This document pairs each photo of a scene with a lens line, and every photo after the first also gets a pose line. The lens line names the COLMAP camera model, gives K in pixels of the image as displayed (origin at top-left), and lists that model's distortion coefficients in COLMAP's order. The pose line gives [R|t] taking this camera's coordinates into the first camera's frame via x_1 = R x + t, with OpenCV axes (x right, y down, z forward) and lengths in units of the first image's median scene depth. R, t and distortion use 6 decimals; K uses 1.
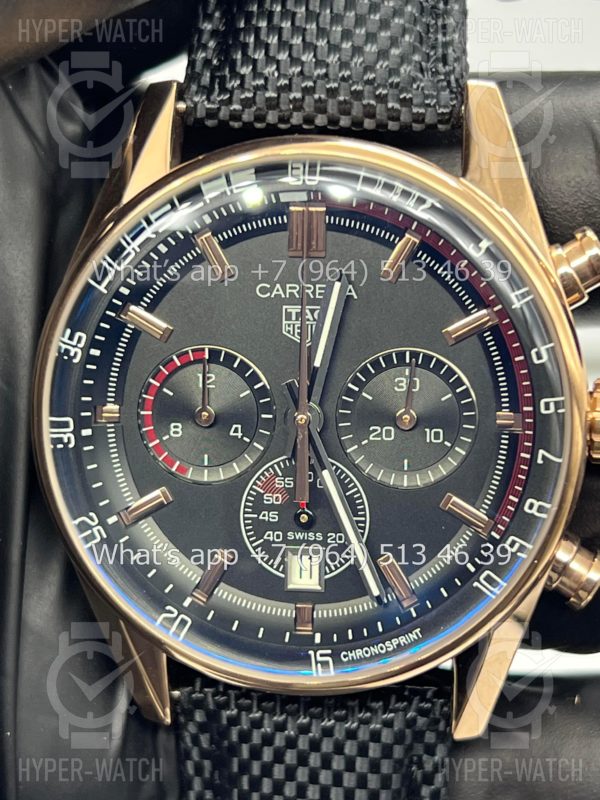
lens RADIAL K [[1884.4, 0, 300.0], [0, 1884.4, 400.0], [0, 0, 1]] dist [0.239287, -0.795938]
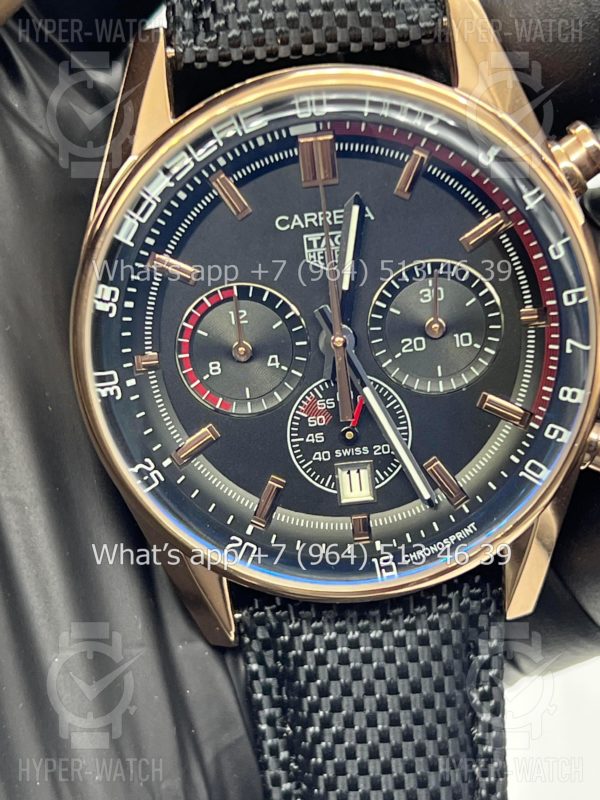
lens RADIAL K [[1884.4, 0, 300.0], [0, 1884.4, 400.0], [0, 0, 1]] dist [0.239287, -0.795938]
pose [[0.985006, -0.140070, 0.100716, -0.127617], [0.133560, 0.988654, 0.068746, -0.032084], [-0.109203, -0.054264, 0.992537, -0.032583]]
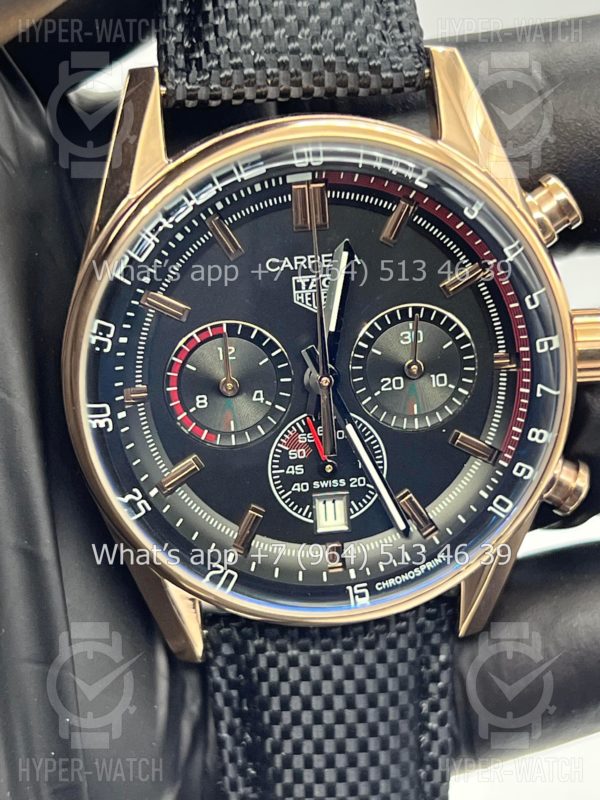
lens RADIAL K [[1884.4, 0, 300.0], [0, 1884.4, 400.0], [0, 0, 1]] dist [0.239287, -0.795938]
pose [[0.968905, -0.123402, 0.214462, -0.243545], [0.096026, 0.986355, 0.133723, -0.124071], [-0.228038, -0.108972, 0.967535, -0.048316]]
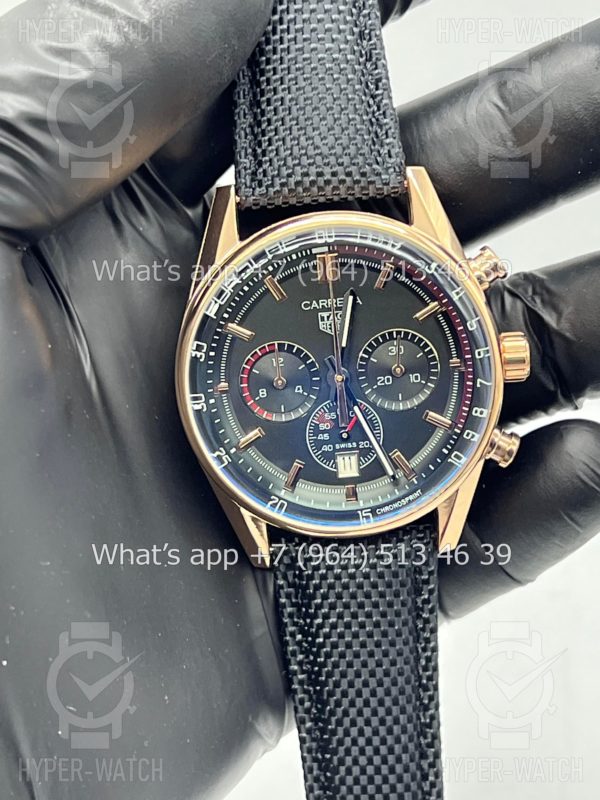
lens RADIAL K [[1884.4, 0, 300.0], [0, 1884.4, 400.0], [0, 0, 1]] dist [0.239287, -0.795938]
pose [[0.983531, -0.125065, 0.130483, -0.256532], [0.118514, 0.991324, 0.056849, -0.070796], [-0.136461, -0.040449, 0.989819, -0.681463]]
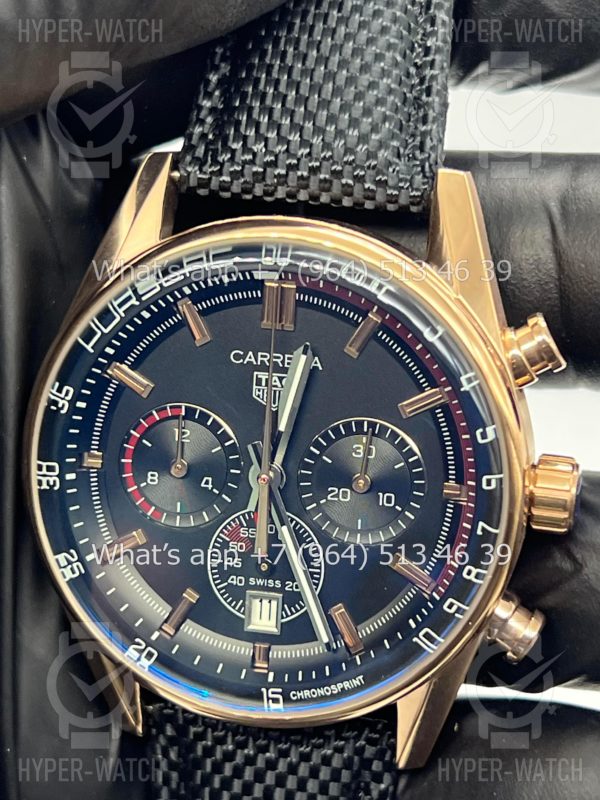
lens RADIAL K [[1884.4, 0, 300.0], [0, 1884.4, 400.0], [0, 0, 1]] dist [0.239287, -0.795938]
pose [[0.996587, 0.054611, -0.061902, 0.085027], [-0.050334, 0.996370, 0.068653, -0.109372], [0.065426, -0.065303, 0.995718, -0.078301]]
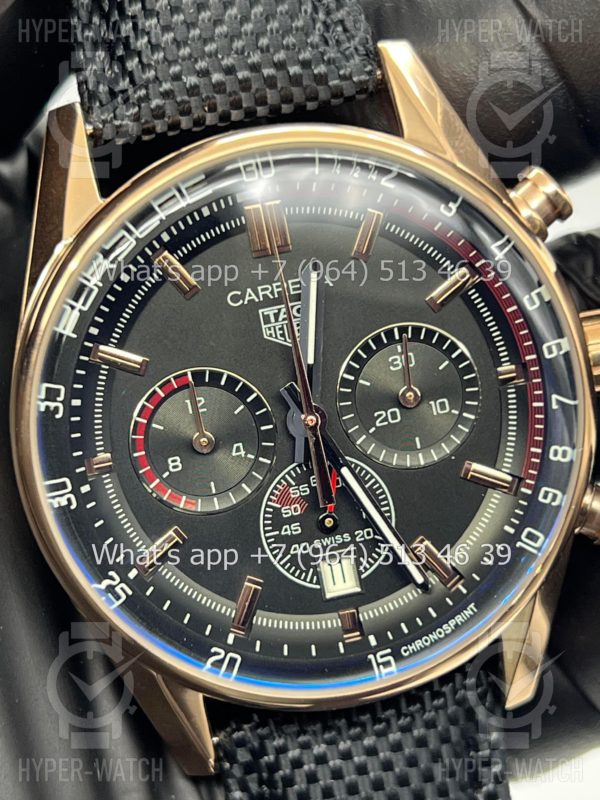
lens RADIAL K [[1884.4, 0, 300.0], [0, 1884.4, 400.0], [0, 0, 1]] dist [0.239287, -0.795938]
pose [[0.946761, -0.225445, 0.229821, -0.217650], [0.227599, 0.973599, 0.017449, -0.017638], [-0.227687, 0.035787, 0.973077, 0.071599]]
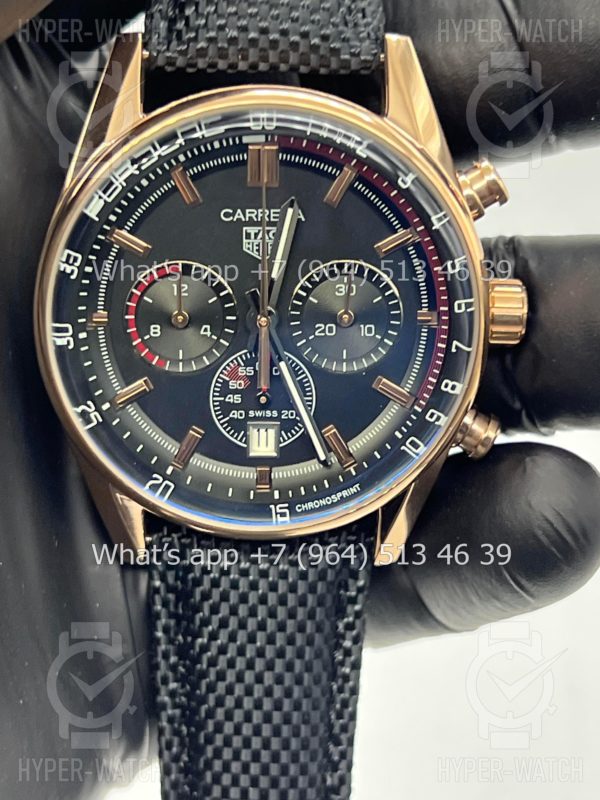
lens RADIAL K [[1884.4, 0, 300.0], [0, 1884.4, 400.0], [0, 0, 1]] dist [0.239287, -0.795938]
pose [[0.985177, -0.037970, 0.167284, -0.180566], [0.016444, 0.991608, 0.128232, -0.094940], [-0.170749, -0.123580, 0.977534, -0.209470]]
